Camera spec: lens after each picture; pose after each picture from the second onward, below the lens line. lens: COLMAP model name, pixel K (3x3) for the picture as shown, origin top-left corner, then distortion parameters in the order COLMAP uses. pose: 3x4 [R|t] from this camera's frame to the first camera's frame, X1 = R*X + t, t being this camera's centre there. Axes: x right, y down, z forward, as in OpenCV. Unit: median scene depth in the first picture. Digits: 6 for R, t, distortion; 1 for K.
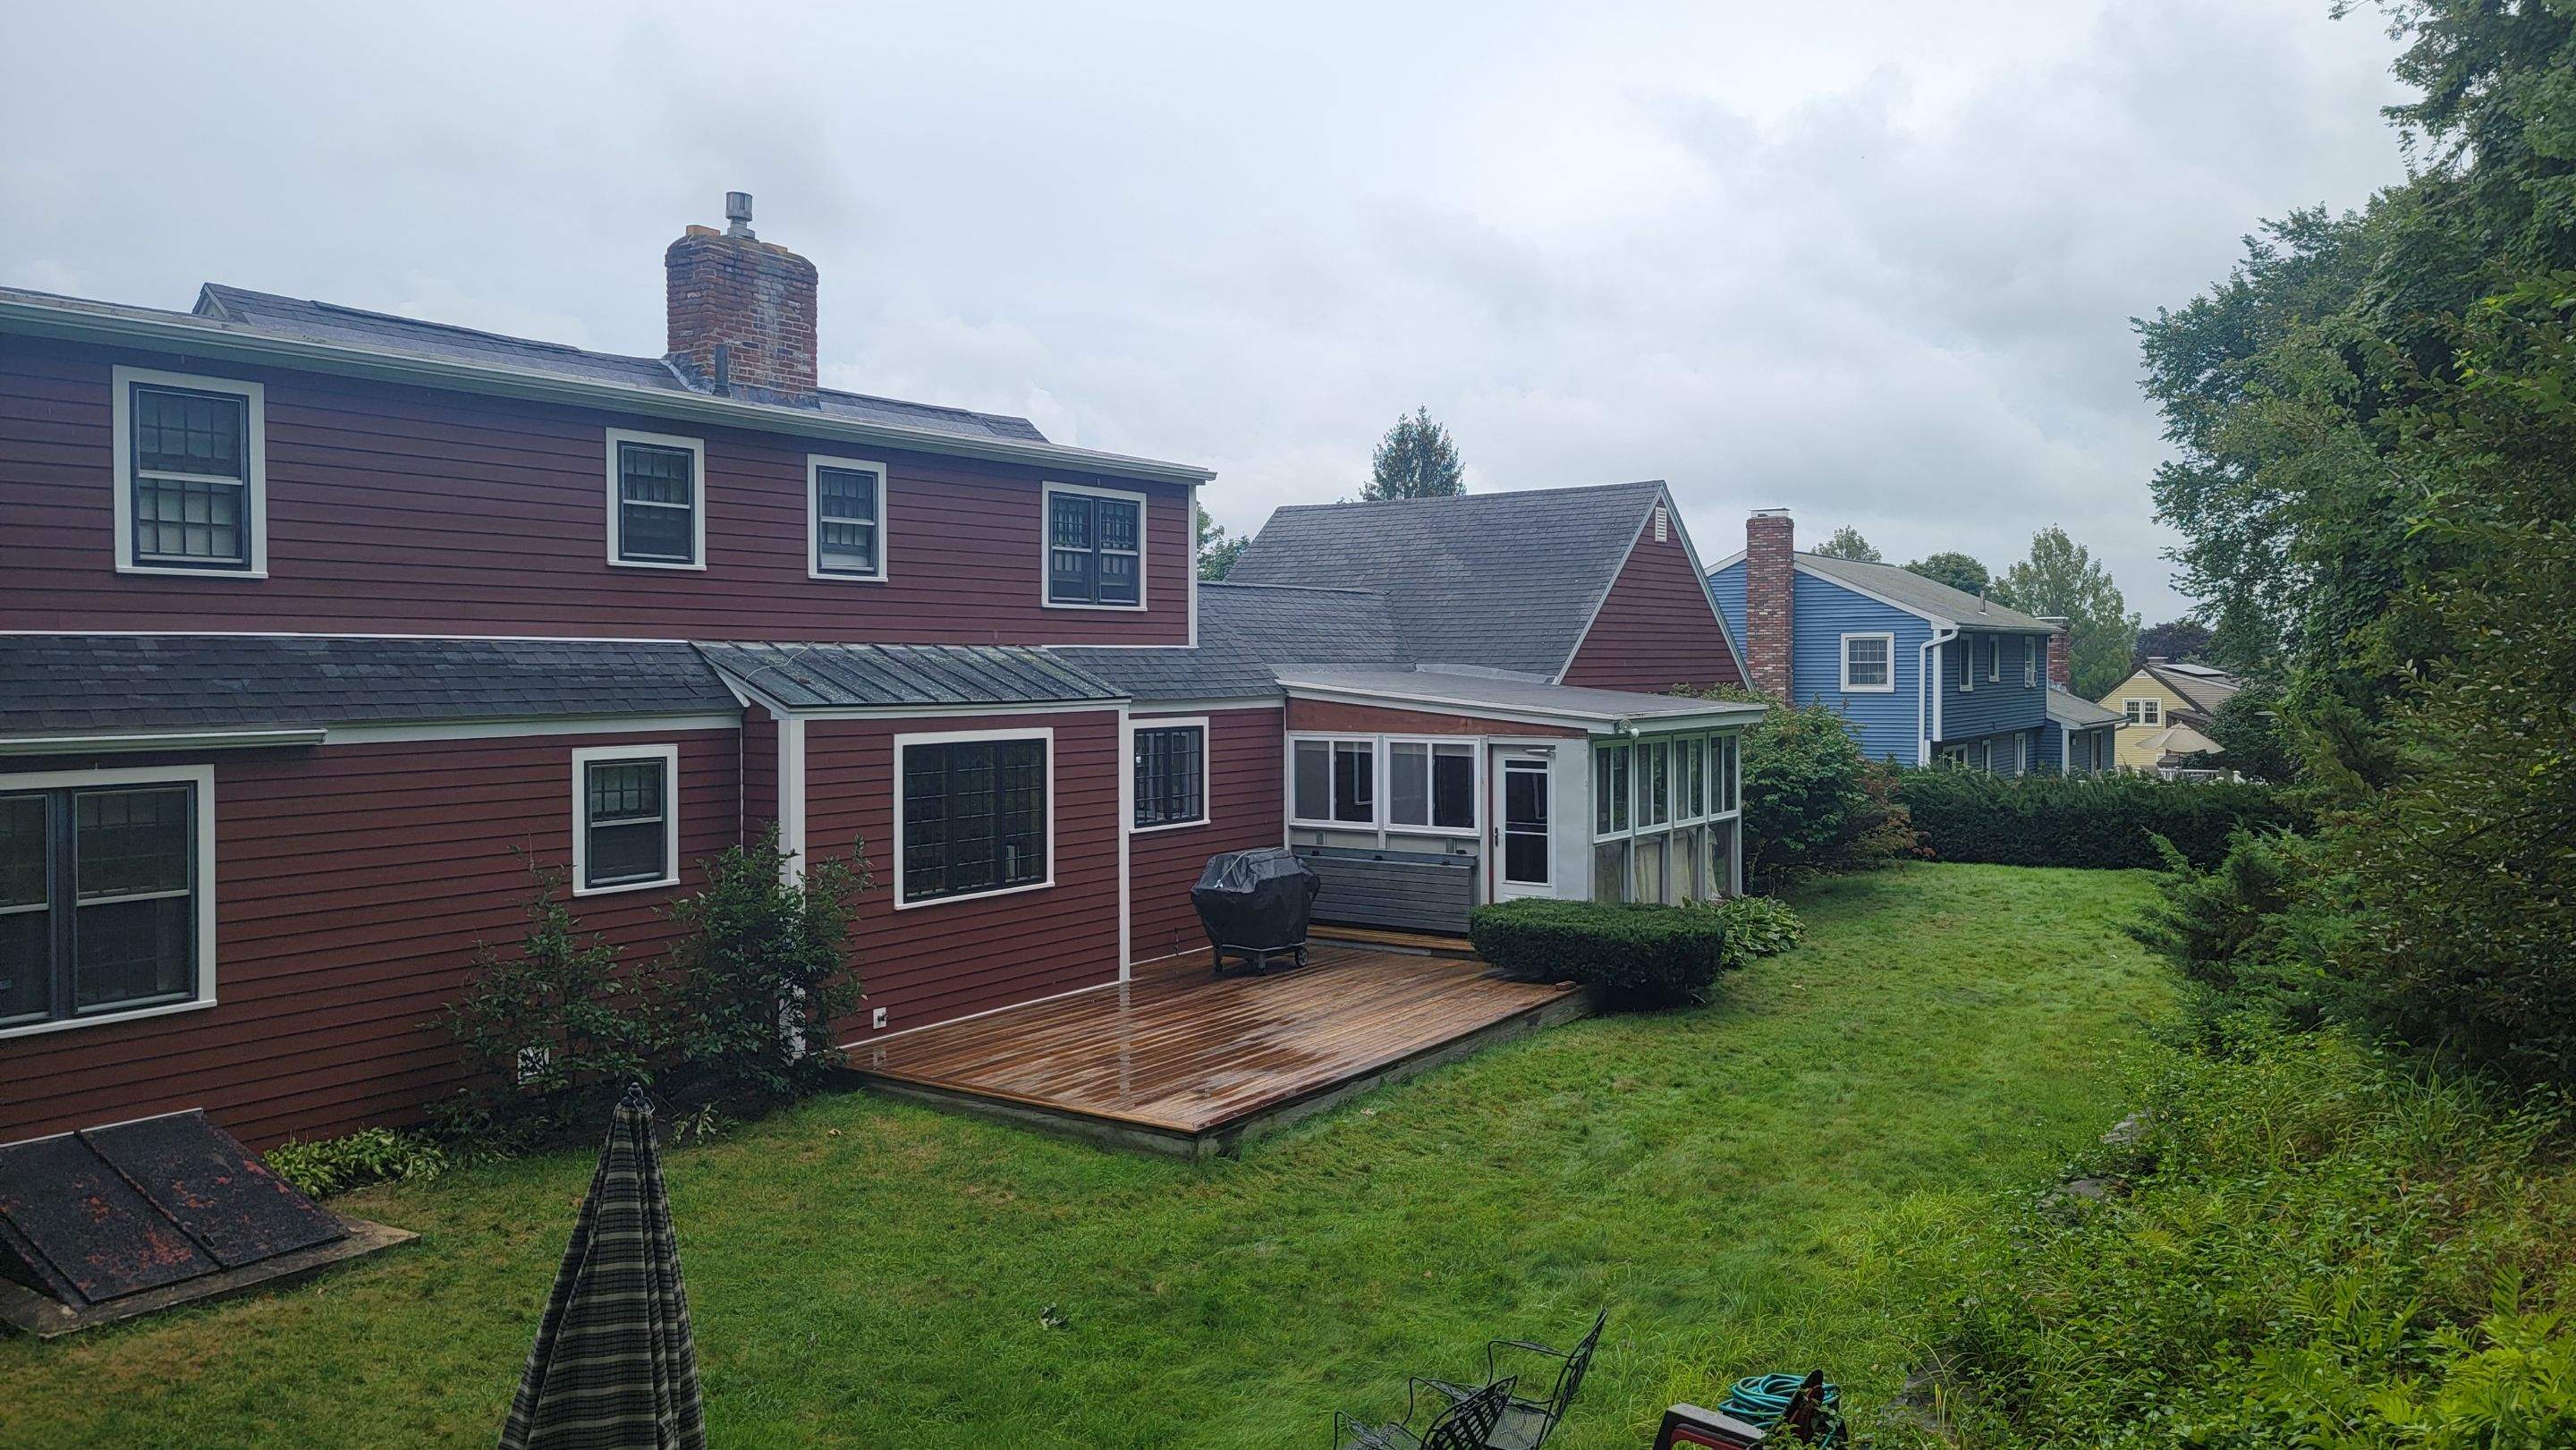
lens RADIAL K [[1774.6, 0, 1312.1], [0, 1774.6, 689.1], [0, 0, 1]] dist [0.101991, -0.085100]
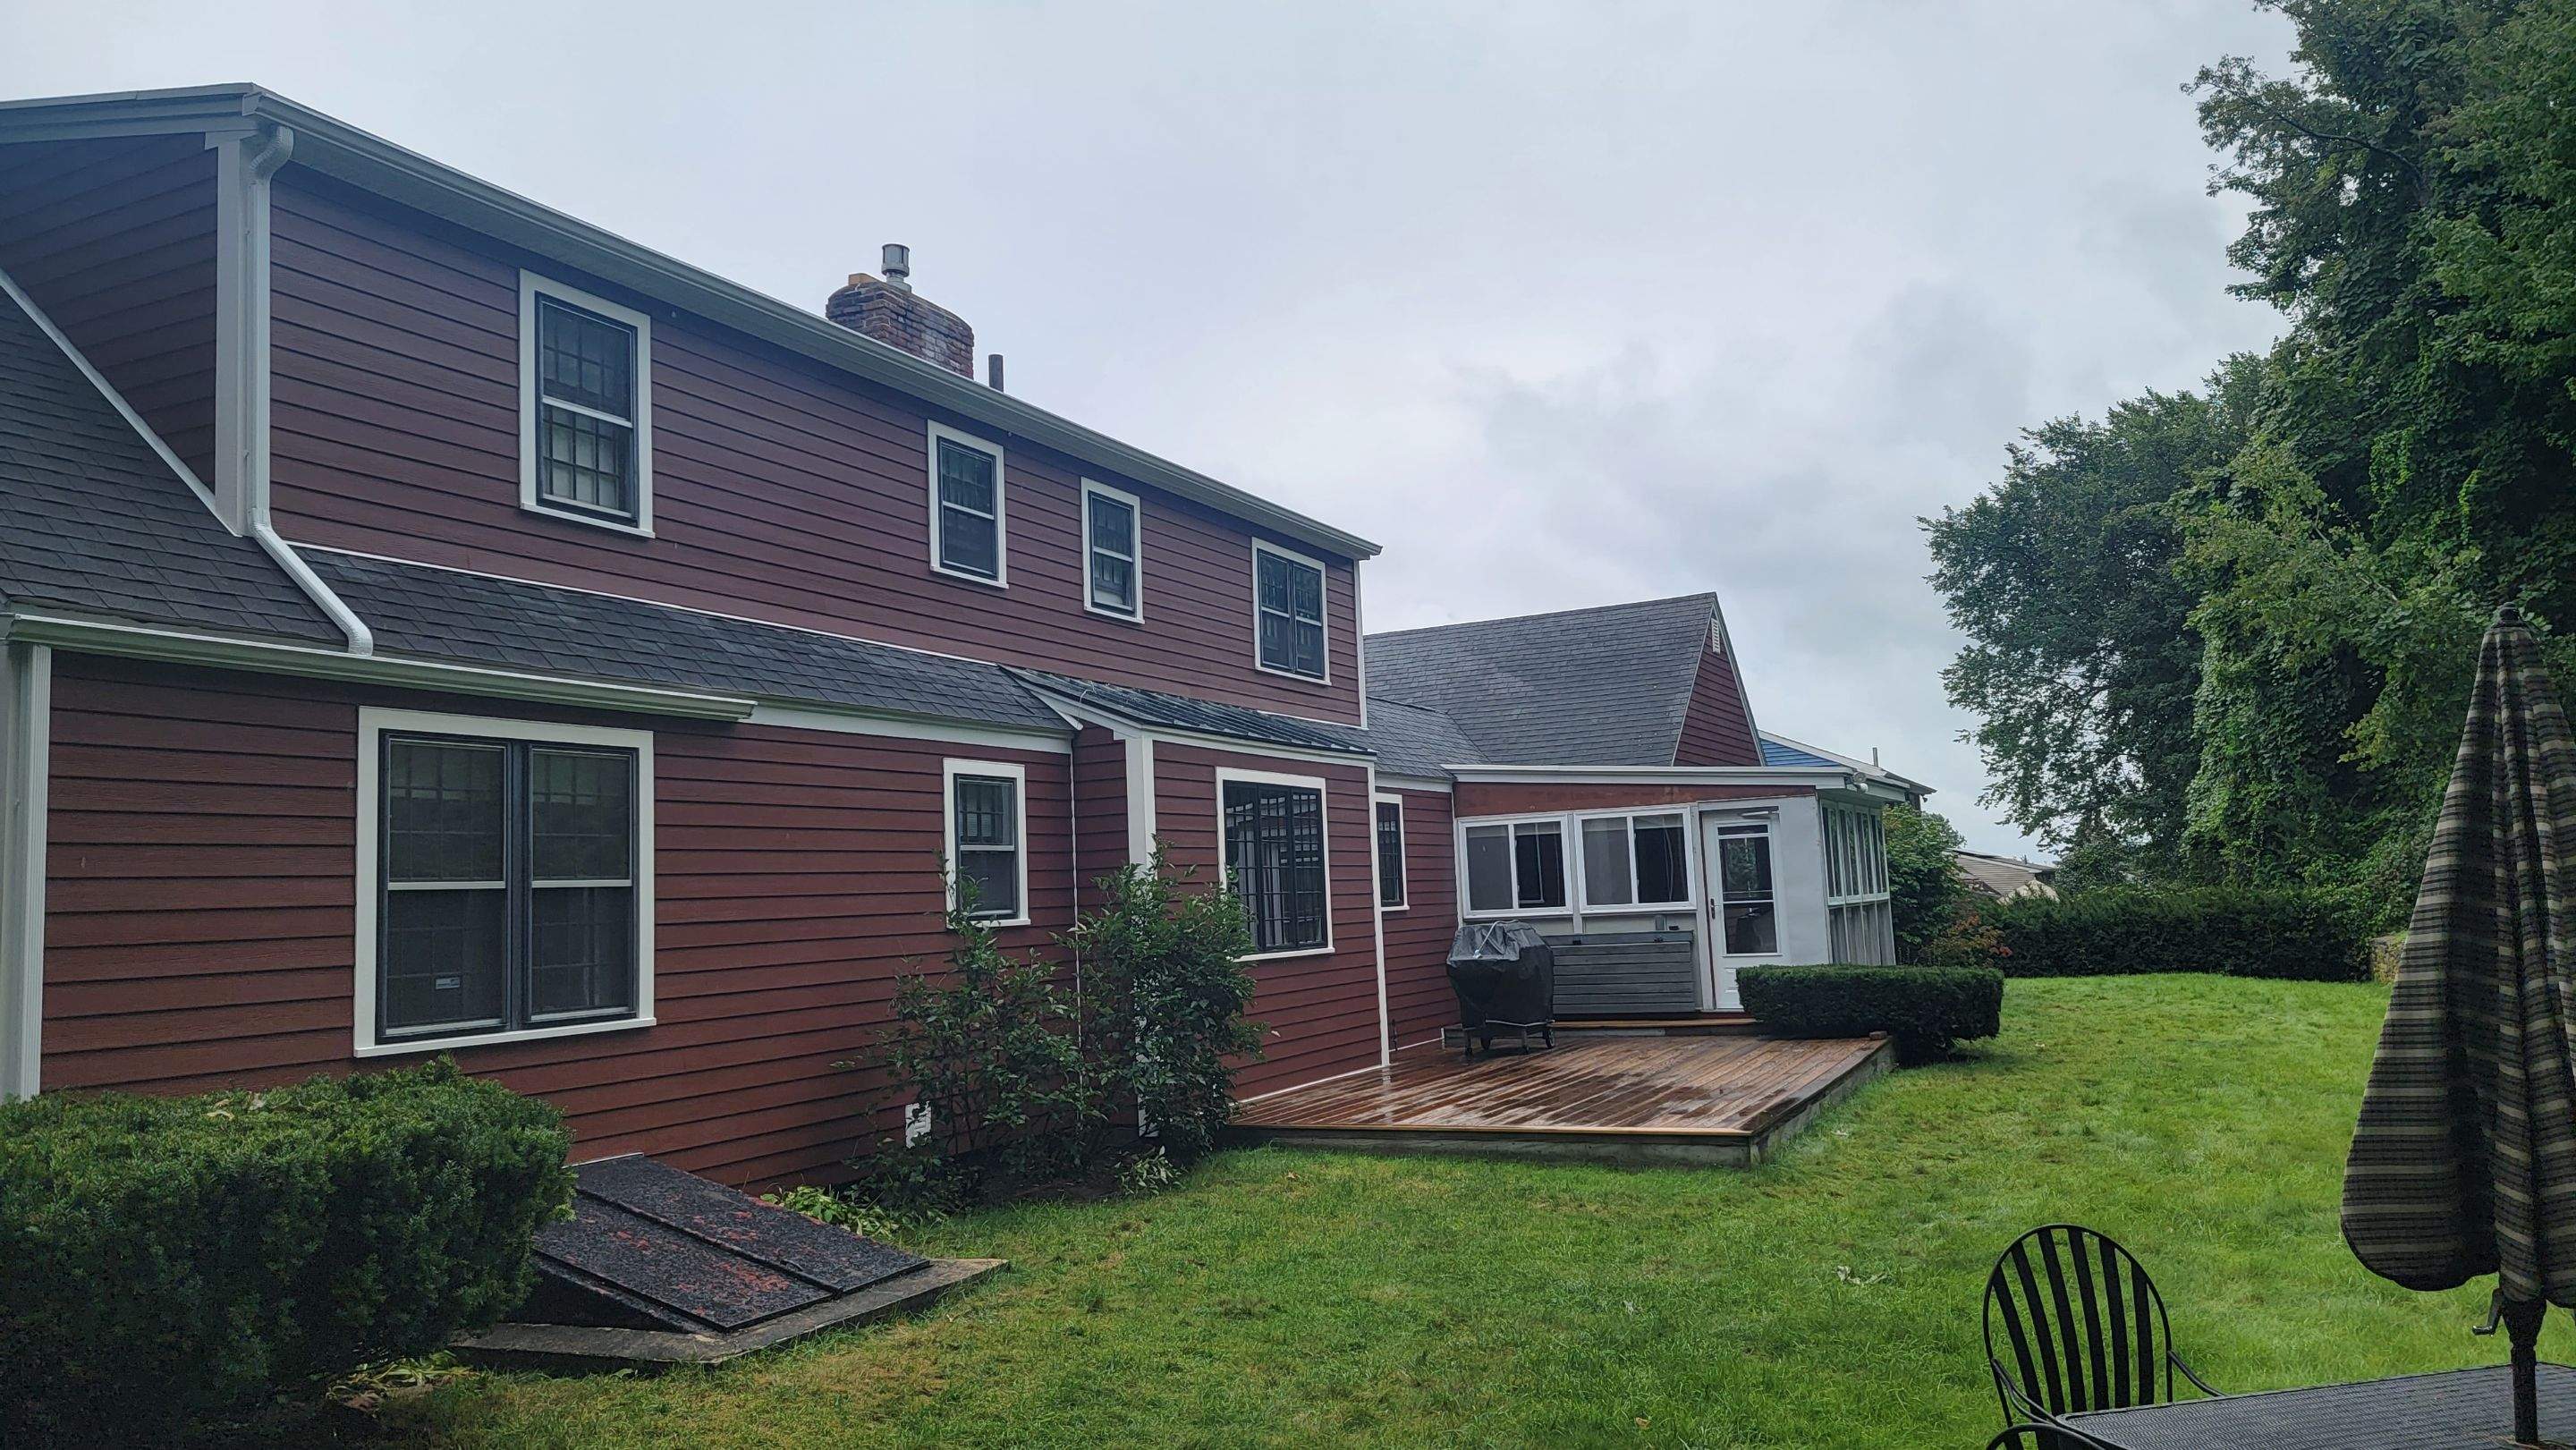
lens RADIAL K [[1774.6, 0, 1329.0], [0, 1774.6, 722.4], [0, 0, 1]] dist [0.101991, -0.085100]
pose [[0.986023, -0.024725, 0.164766, -0.265635], [0.044243, 0.992280, -0.115862, 0.089551], [-0.160629, 0.121532, 0.979504, 0.088386]]
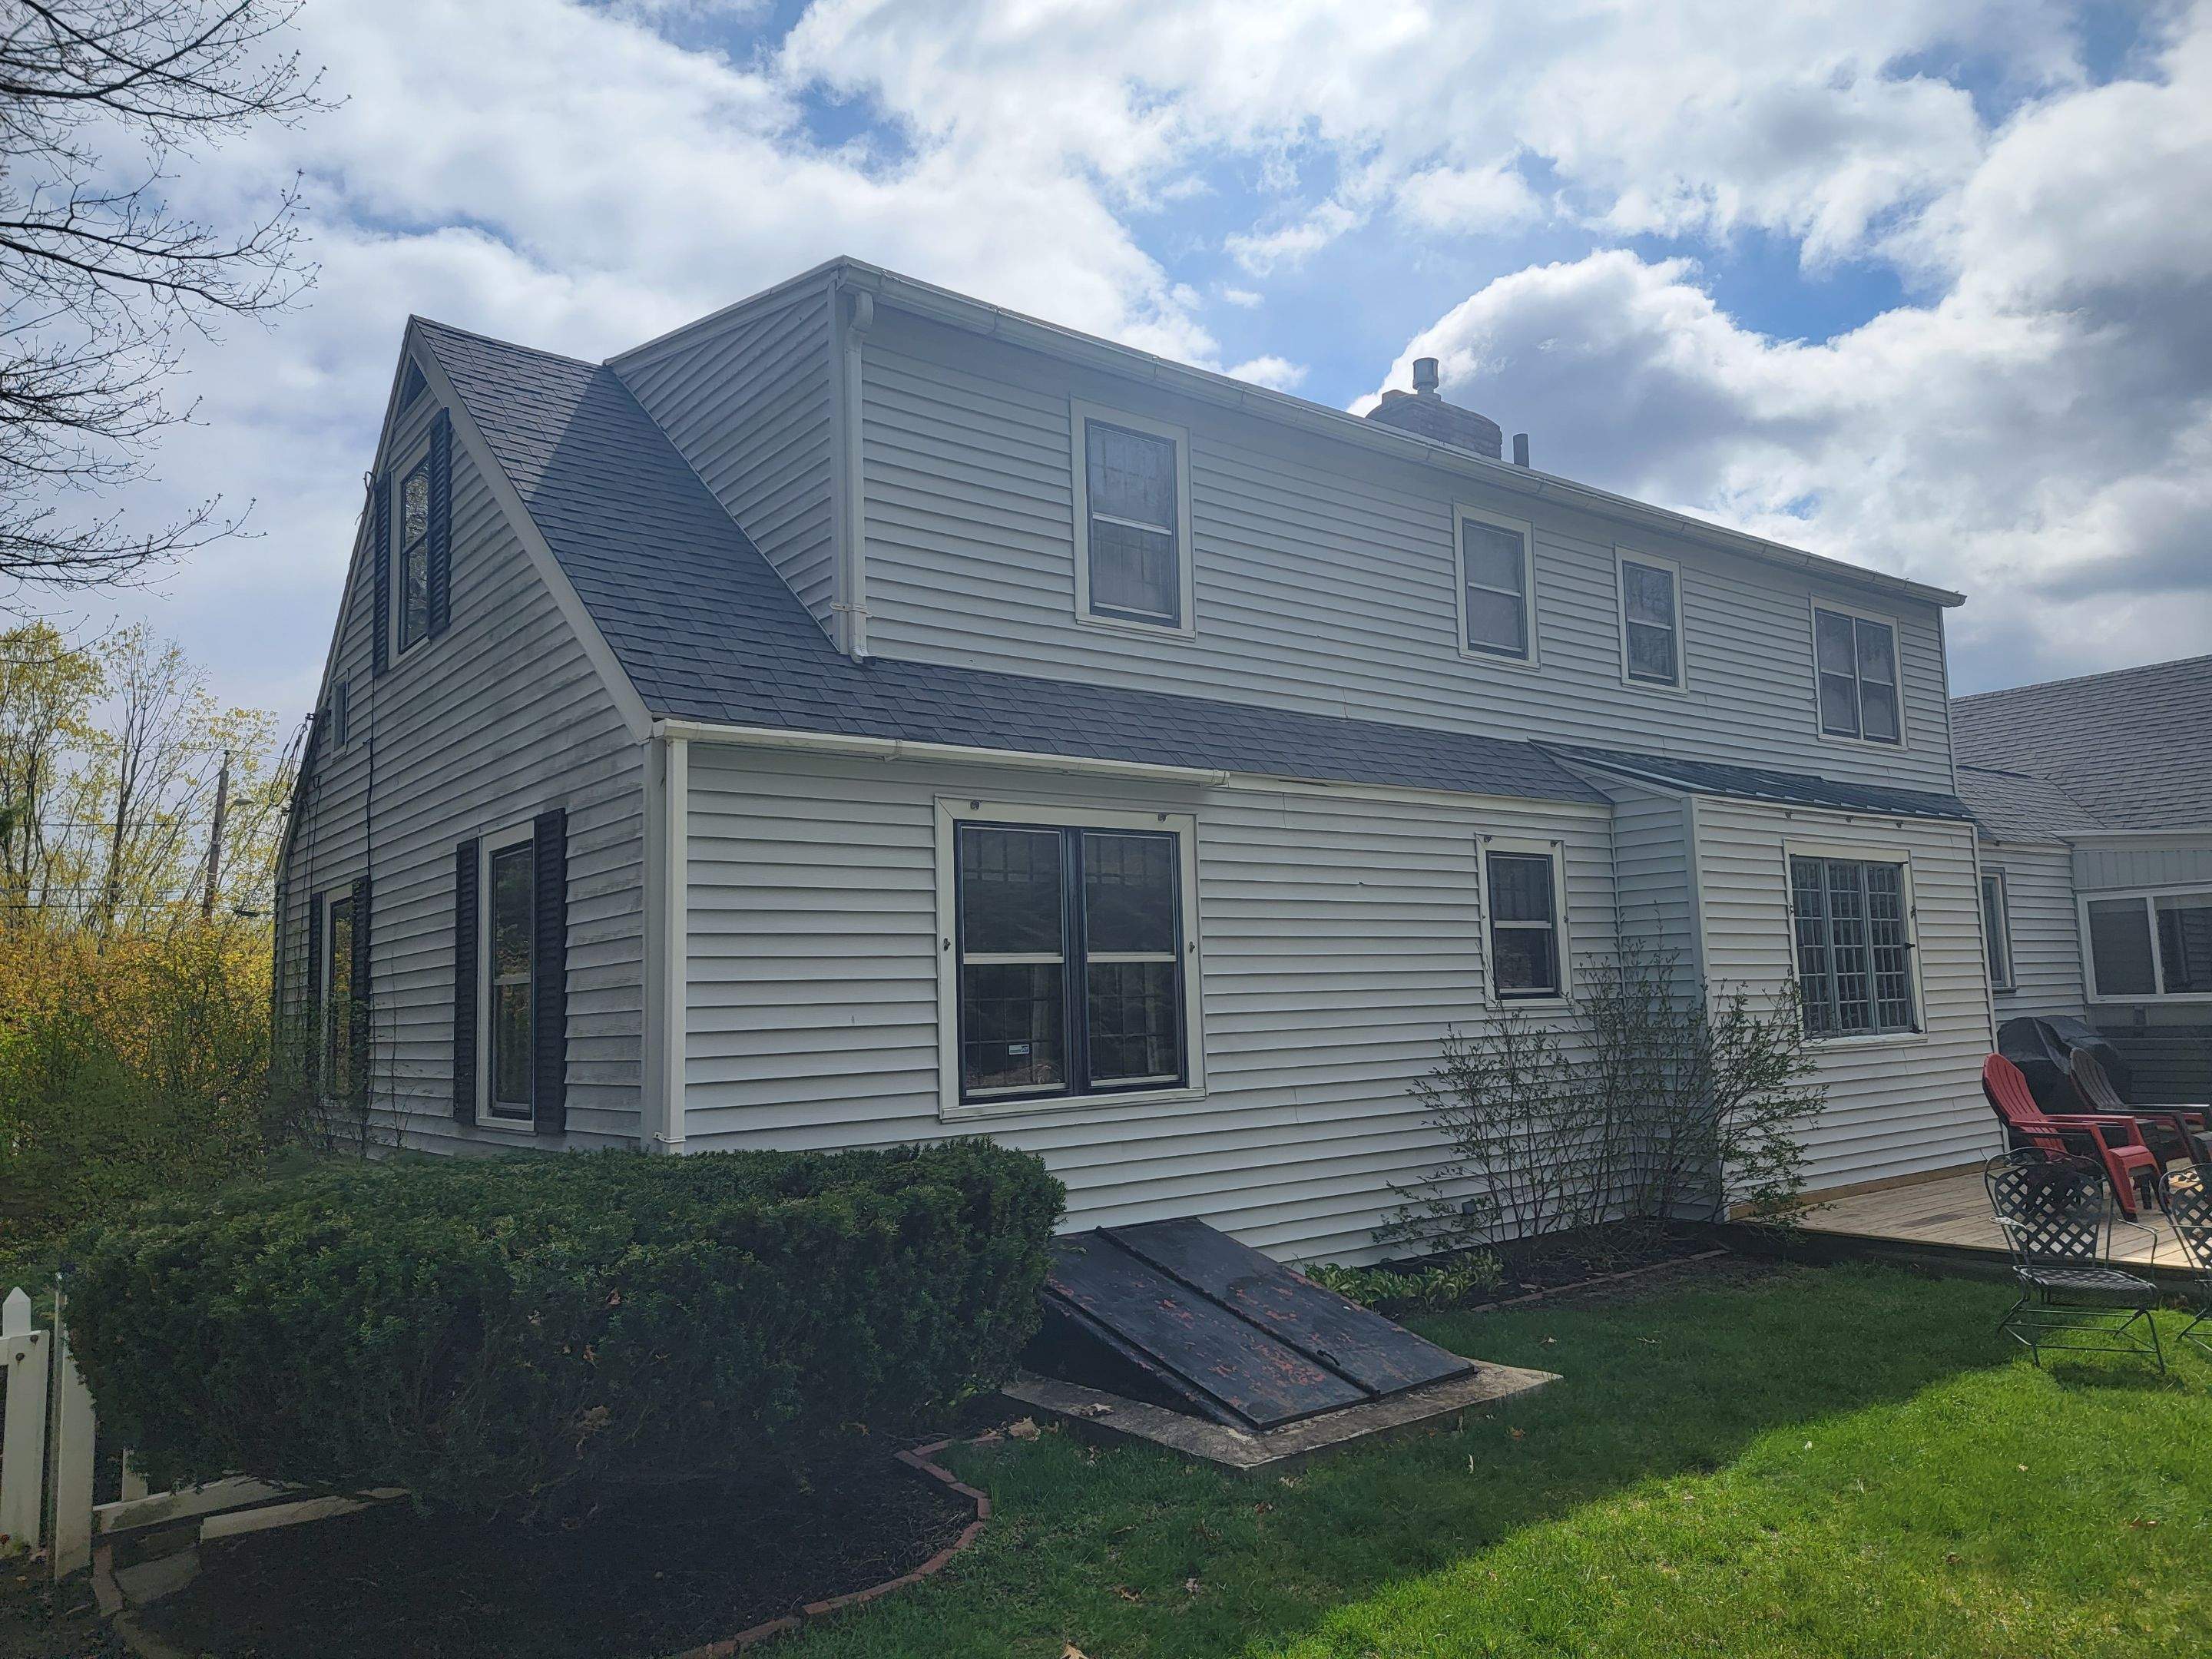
lens RADIAL K [[1508.7, 0, 1087.3], [0, 1508.7, 859.3], [0, 0, 1]] dist [0.056333, -0.012567]
pose [[0.950339, -0.056124, -0.306114, -0.263505], [0.024314, 0.993988, -0.106757, 0.084808], [0.310265, 0.094013, 0.945990, 0.184705]]
